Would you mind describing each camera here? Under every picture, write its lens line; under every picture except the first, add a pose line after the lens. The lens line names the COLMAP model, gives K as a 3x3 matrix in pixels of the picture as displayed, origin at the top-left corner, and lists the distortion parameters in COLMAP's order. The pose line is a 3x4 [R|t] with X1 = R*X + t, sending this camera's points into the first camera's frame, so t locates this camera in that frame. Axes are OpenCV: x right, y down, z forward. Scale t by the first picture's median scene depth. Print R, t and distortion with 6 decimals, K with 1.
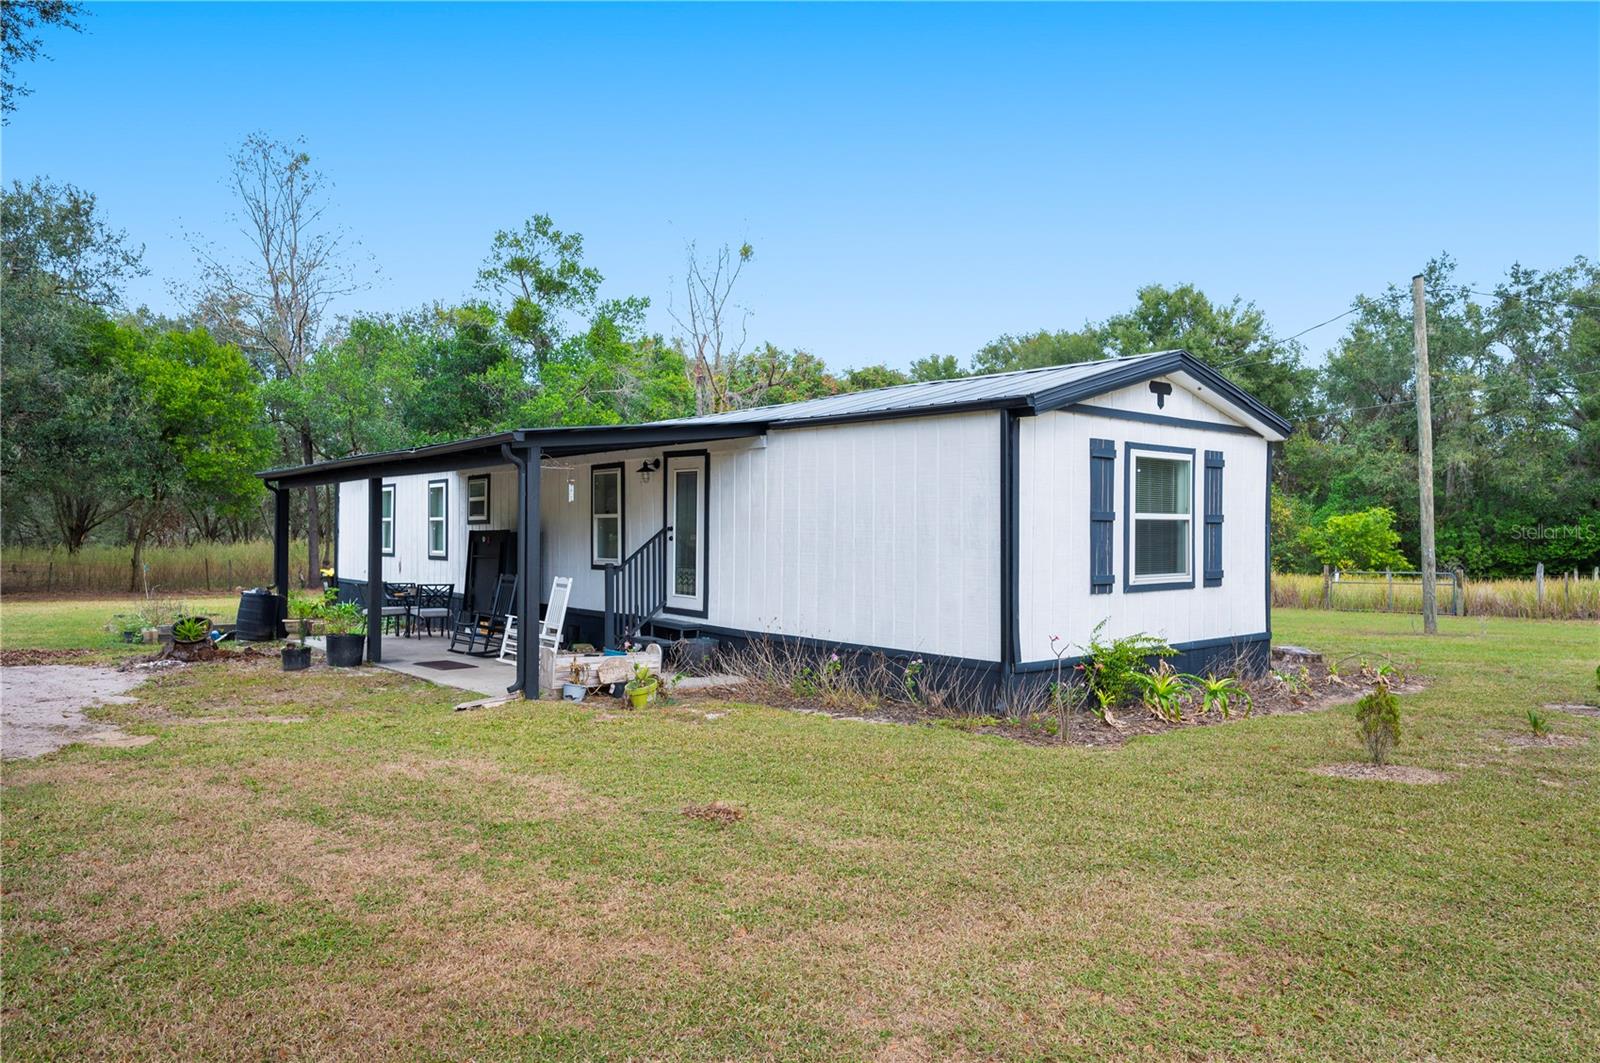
lens RADIAL K [[1046.2, 0, 797.9], [0, 1046.2, 554.8], [0, 0, 1]] dist [0.023000, 0.001149]
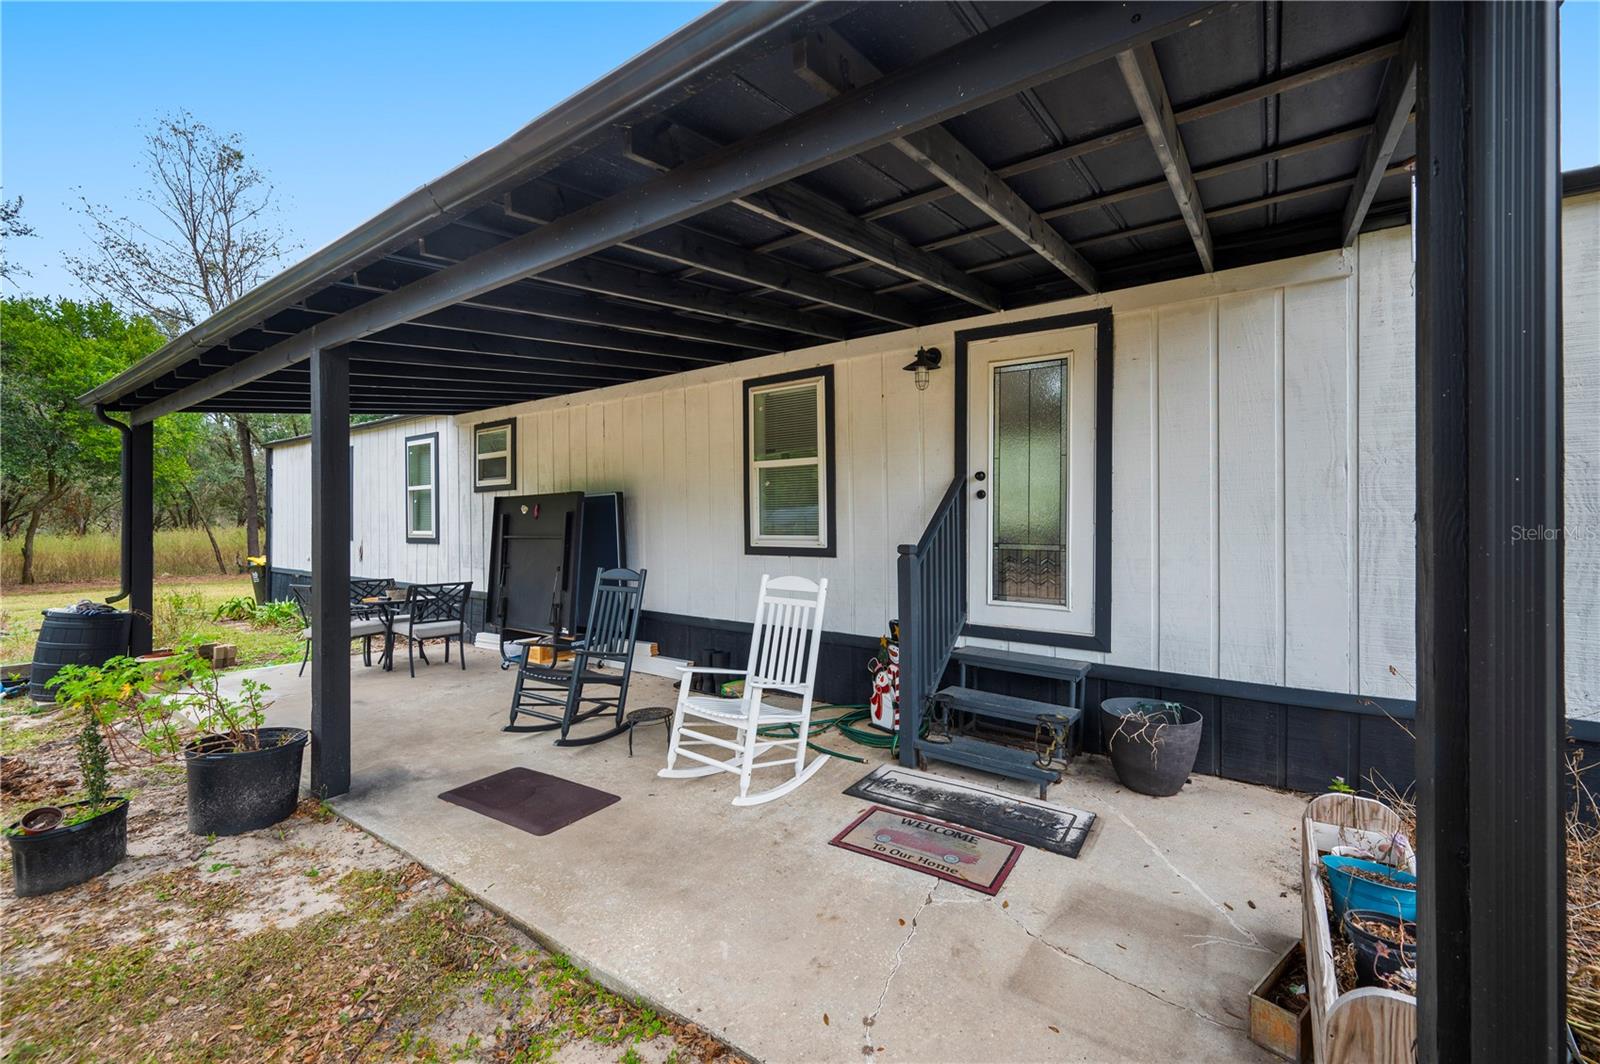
lens RADIAL K [[639.6, 0, 809.2], [0, 639.6, 531.1], [0, 0, 1]] dist [0.000576, -0.000031]
pose [[0.963904, -0.015956, 0.265772, -0.218430], [0.016710, 0.999860, -0.000576, 0.001173], [-0.265726, 0.004996, 0.964036, 0.537121]]
